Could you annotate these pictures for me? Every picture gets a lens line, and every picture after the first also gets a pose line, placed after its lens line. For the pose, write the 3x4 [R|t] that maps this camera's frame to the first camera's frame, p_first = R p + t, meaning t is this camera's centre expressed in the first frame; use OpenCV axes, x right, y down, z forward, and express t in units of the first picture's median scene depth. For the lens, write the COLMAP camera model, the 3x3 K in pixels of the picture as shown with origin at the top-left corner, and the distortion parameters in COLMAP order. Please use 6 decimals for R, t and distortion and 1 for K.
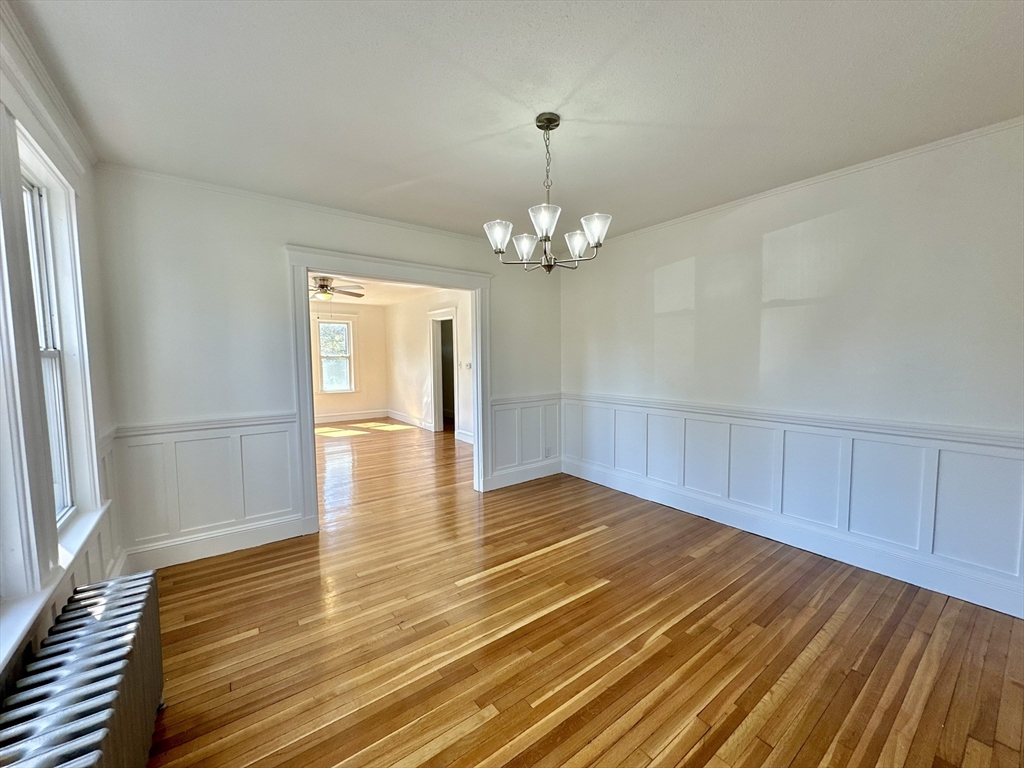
lens RADIAL K [[408.6, 0, 512.0], [0, 408.6, 384.0], [0, 0, 1]] dist [-0.008093, 0.000011]
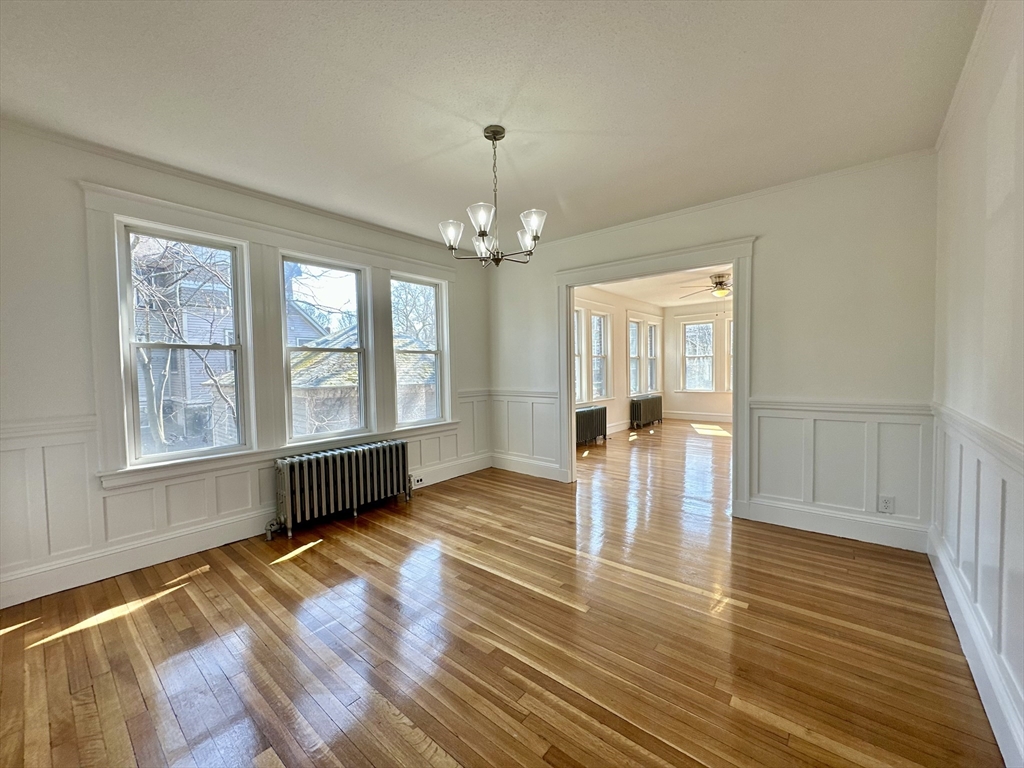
lens RADIAL K [[408.6, 0, 512.0], [0, 408.6, 384.0], [0, 0, 1]] dist [-0.008093, 0.000011]
pose [[0.229948, 0.044905, -0.972166, 1.052448], [-0.052606, 0.998048, 0.033657, 0.008346], [0.971780, 0.043403, 0.231861, 0.695027]]
